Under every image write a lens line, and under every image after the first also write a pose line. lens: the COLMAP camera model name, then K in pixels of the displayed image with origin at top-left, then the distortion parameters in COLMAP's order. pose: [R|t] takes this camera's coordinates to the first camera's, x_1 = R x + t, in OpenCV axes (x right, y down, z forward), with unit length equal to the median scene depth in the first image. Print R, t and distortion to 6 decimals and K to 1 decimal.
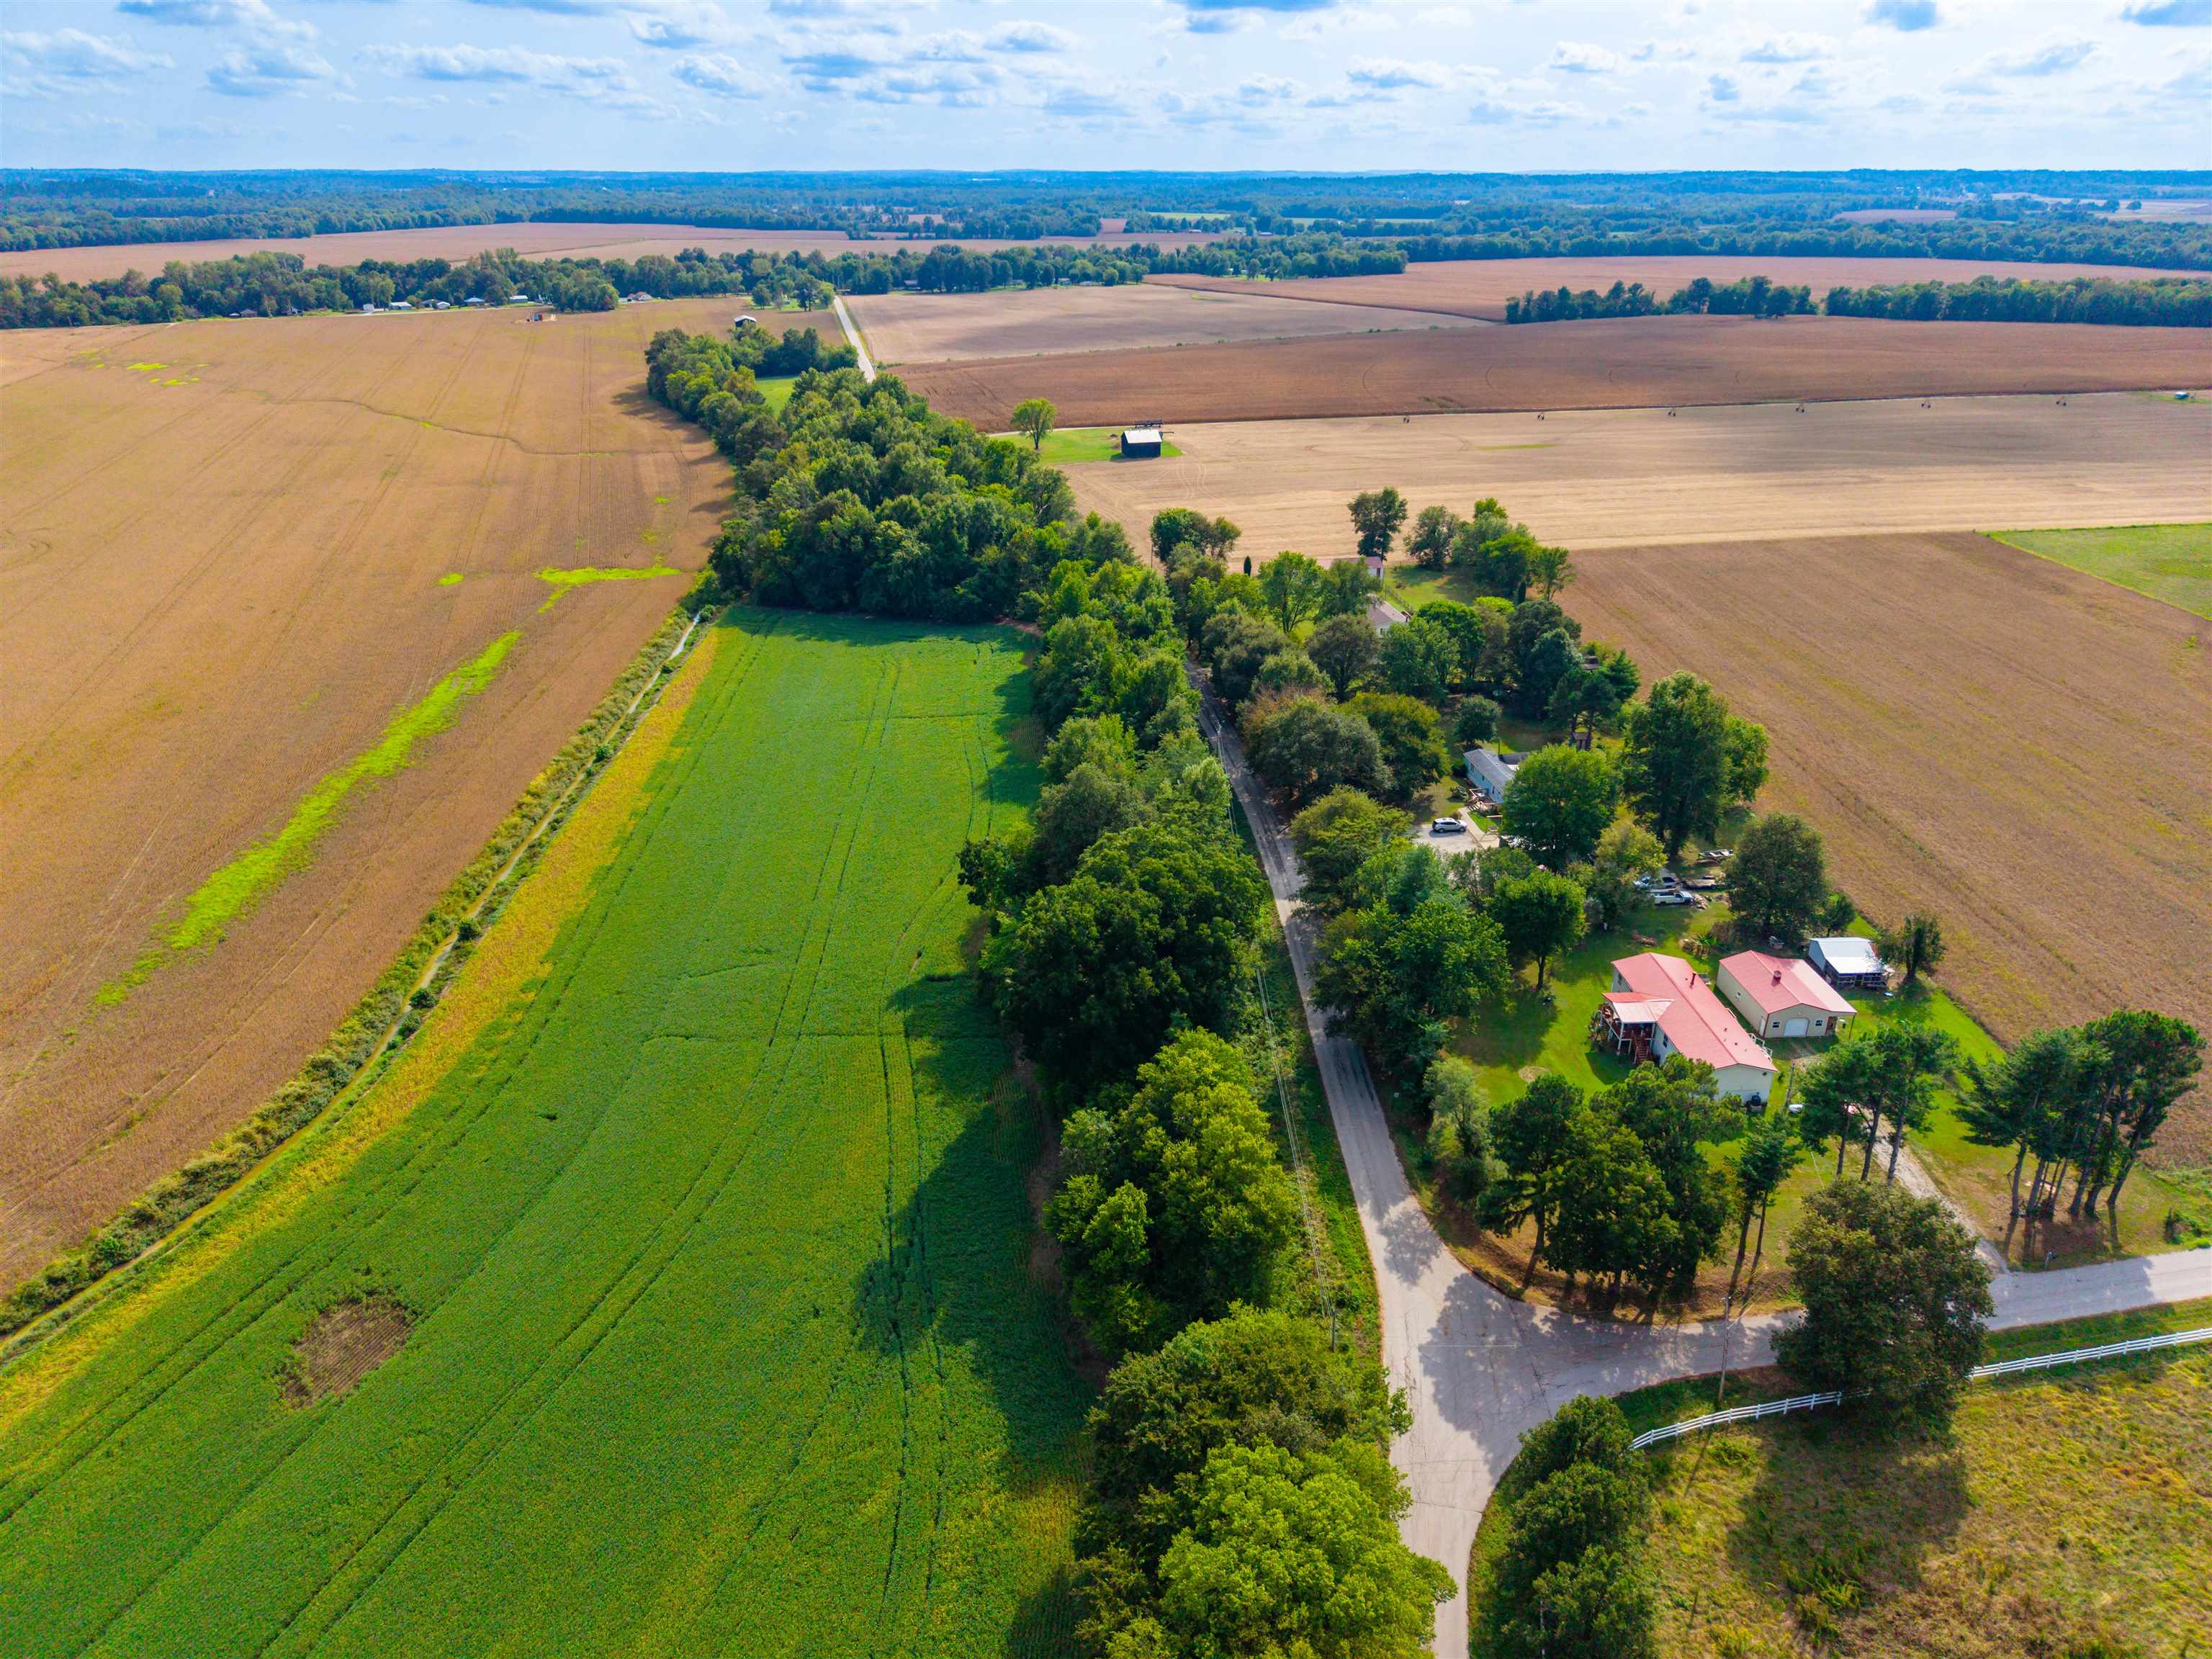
lens RADIAL K [[1481.5, 0, 1103.0], [0, 1481.5, 774.8], [0, 0, 1]] dist [0.011691, -0.004996]
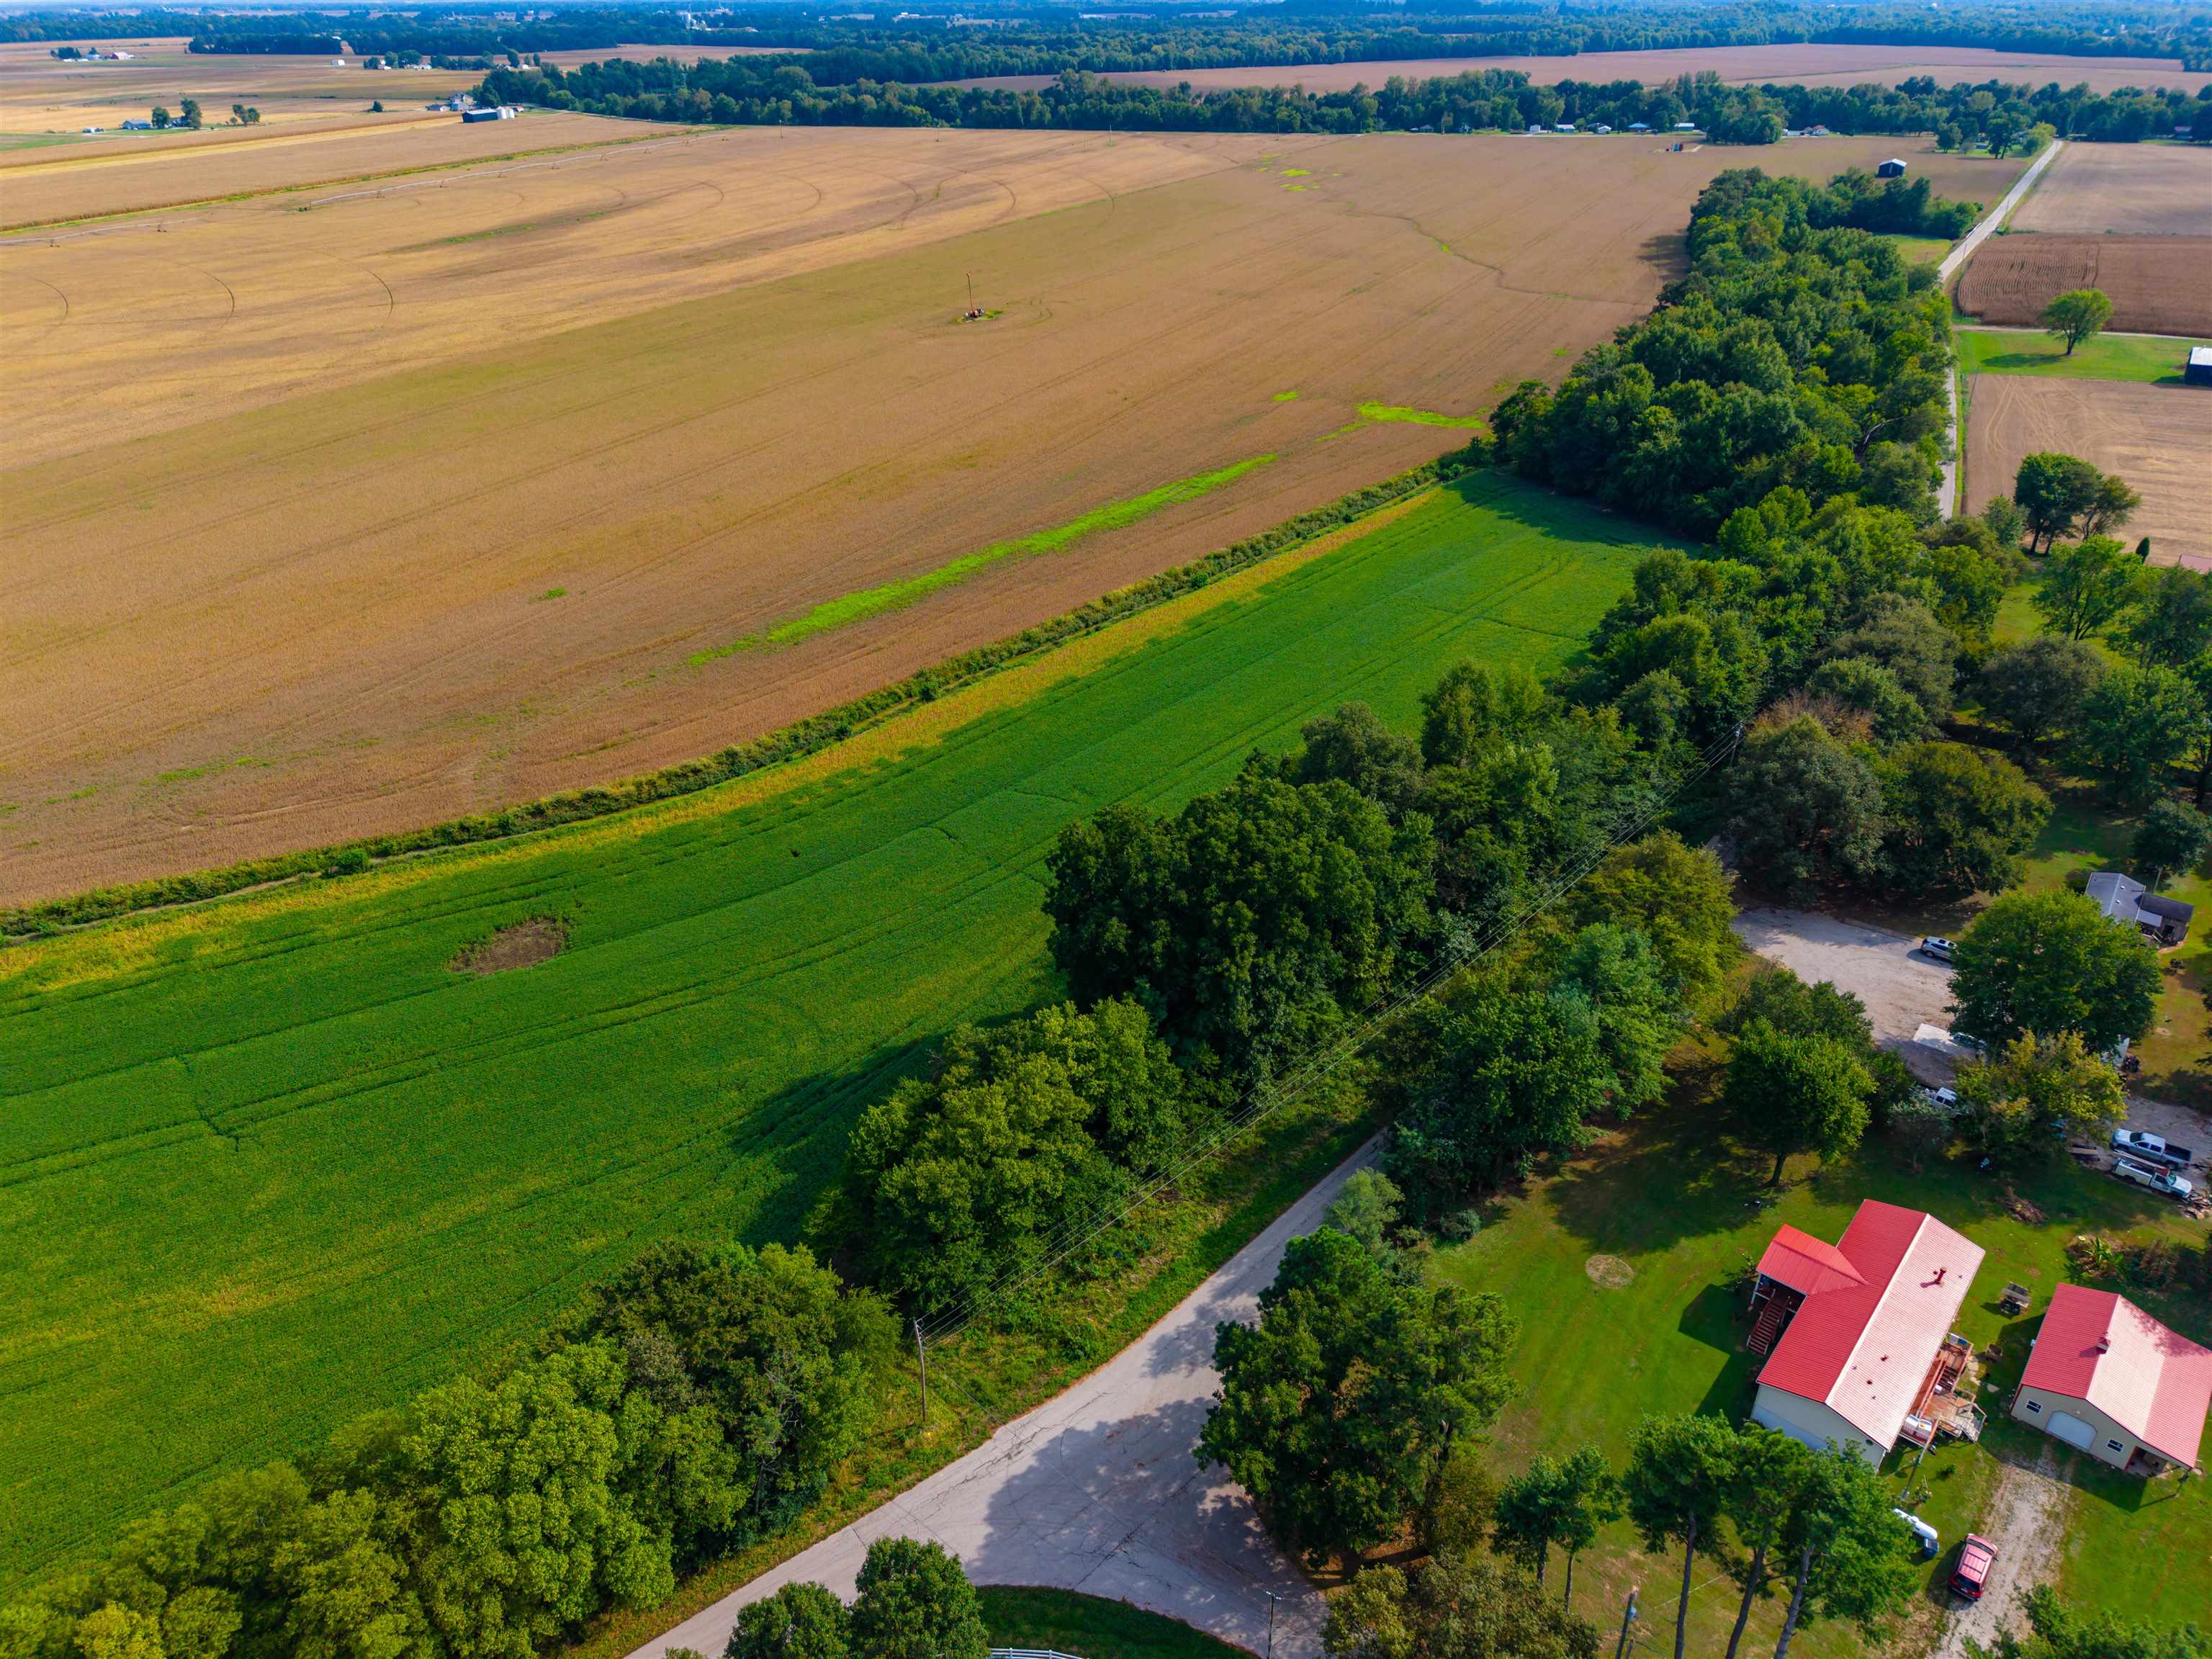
lens RADIAL K [[1456.1, 0, 1105.7], [0, 1456.1, 829.2], [0, 0, 1]] dist [0.009723, -0.007512]
pose [[0.720712, 0.340656, -0.603762, 0.335176], [-0.254250, 0.940134, 0.226947, -0.074605], [0.644928, -0.010057, 0.764177, 0.201227]]
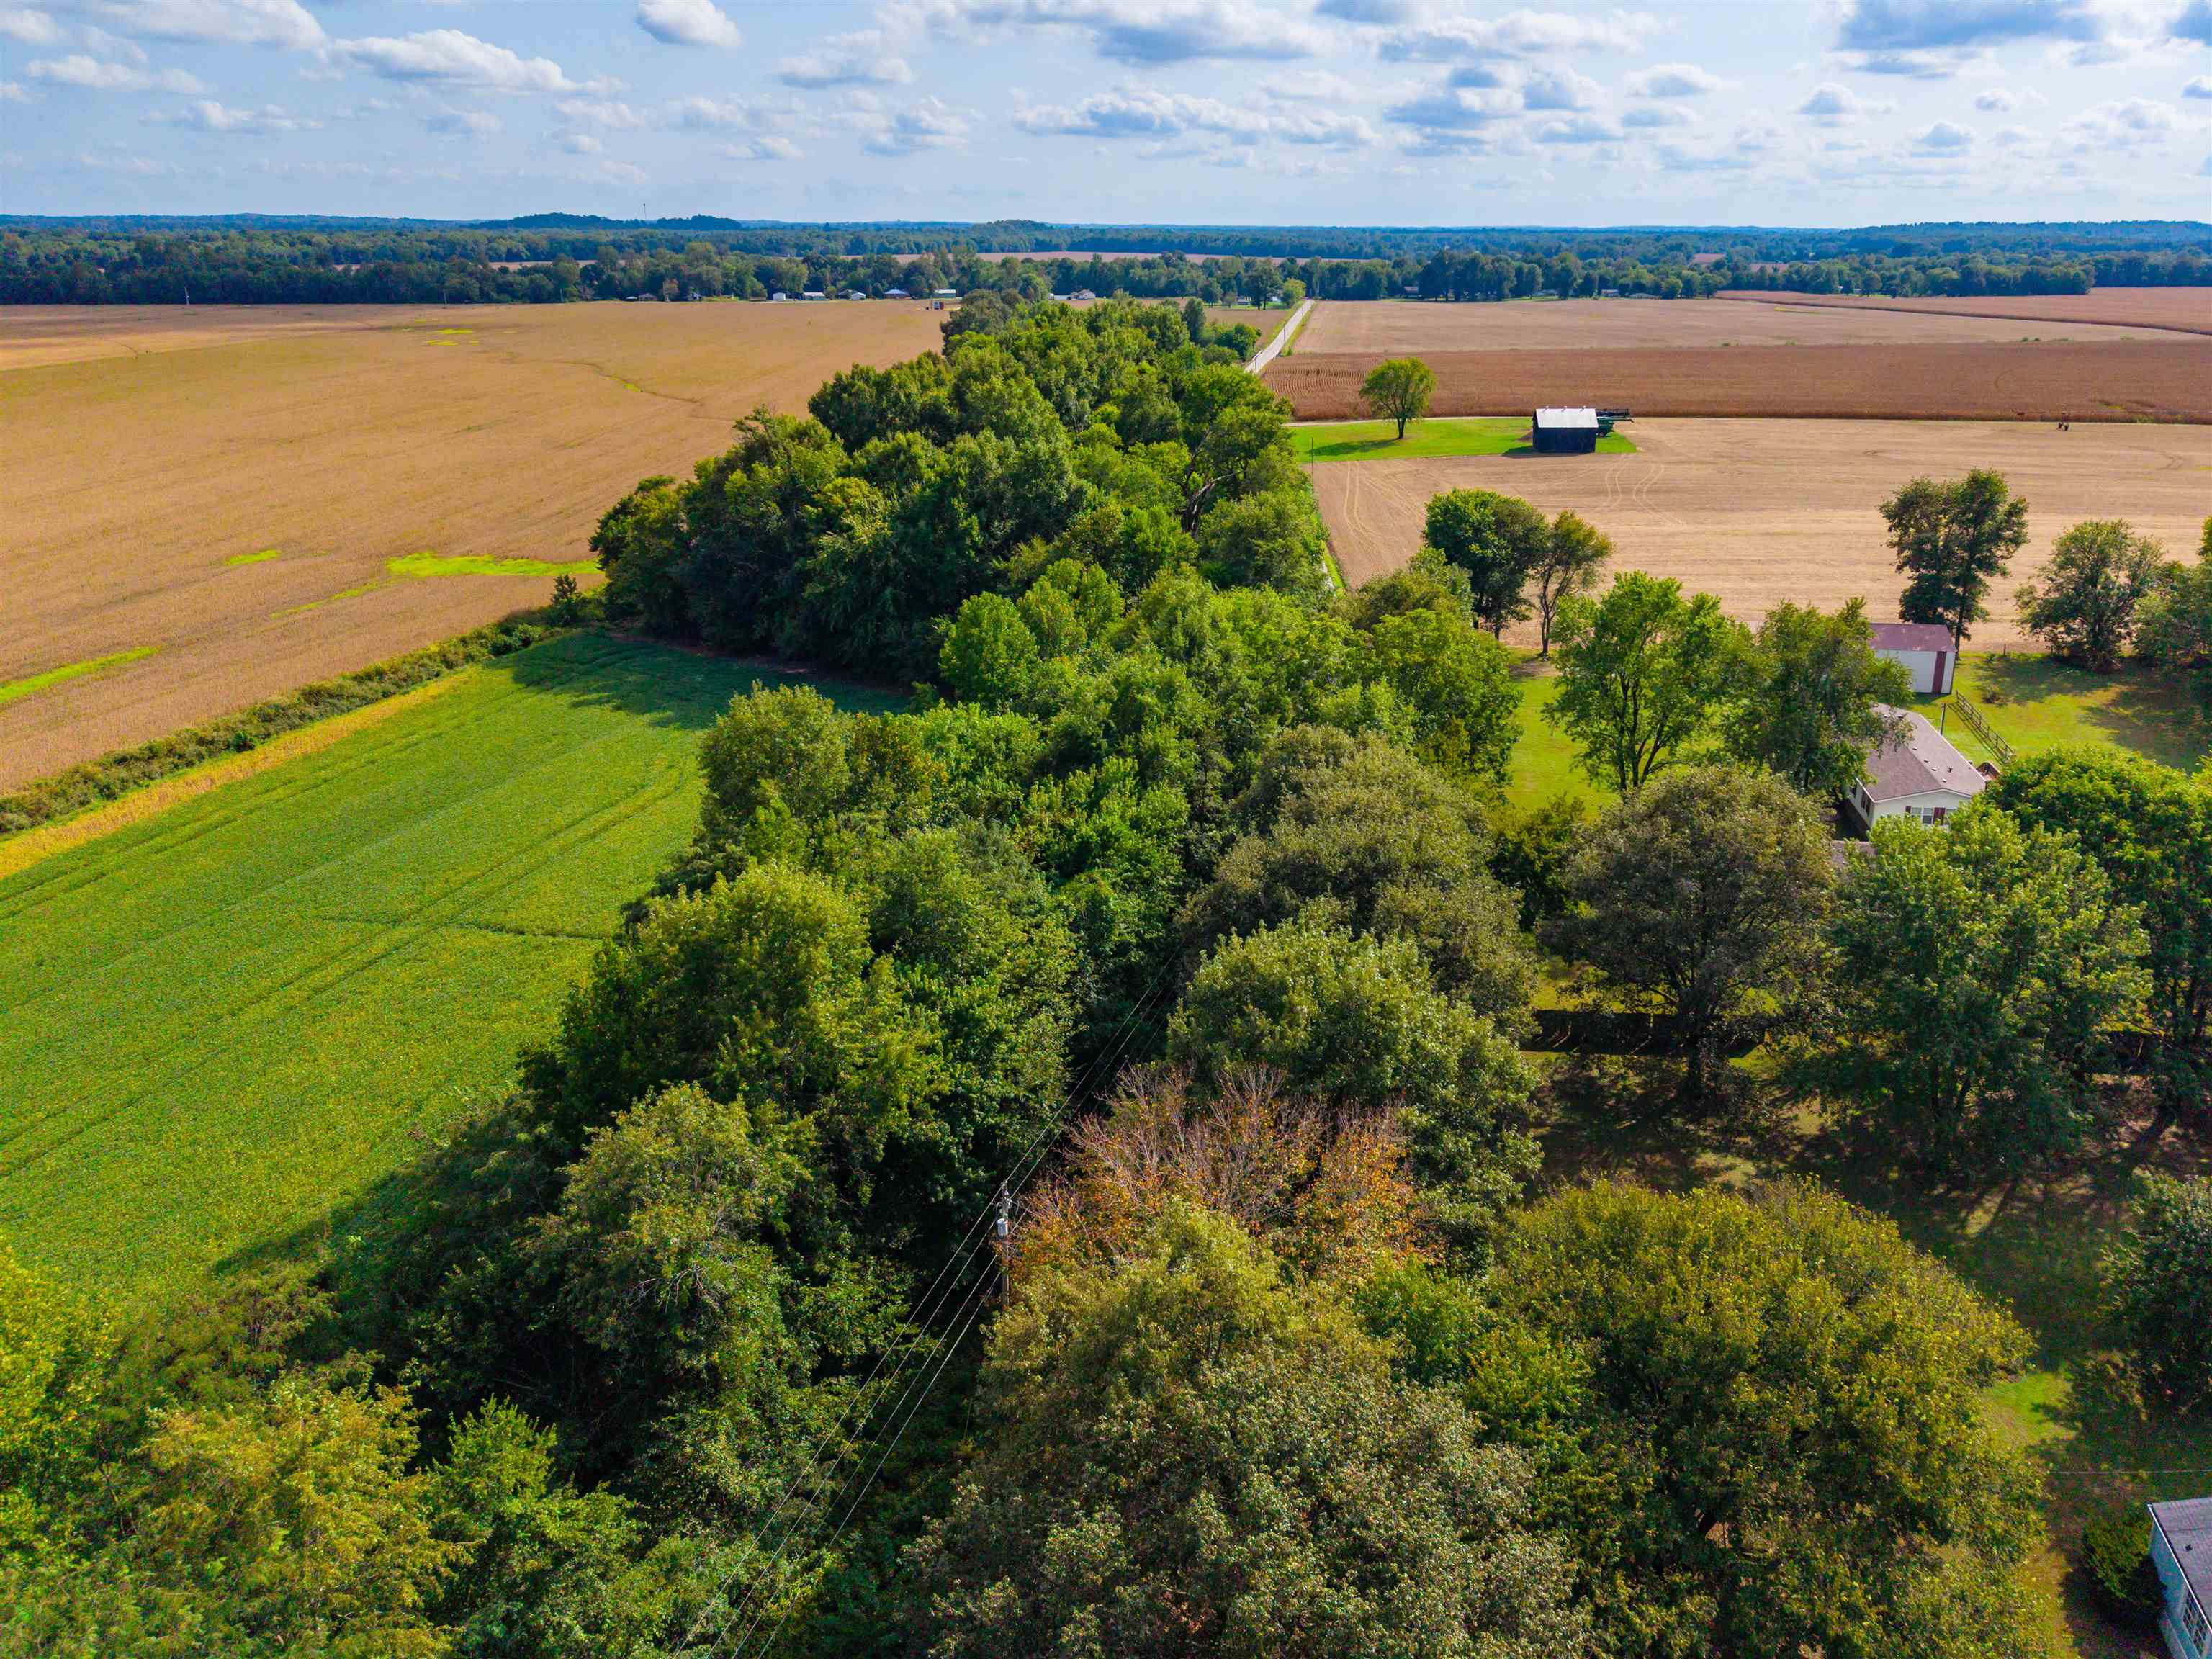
lens RADIAL K [[1672.8, 0, 1219.0], [0, 1672.8, 707.1], [0, 0, 1]] dist [0.023432, -0.031871]
pose [[0.960952, 0.083181, -0.263916, 0.182378], [-0.109687, 0.990124, -0.087315, -0.094692], [0.254046, 0.112854, 0.960585, 0.776185]]
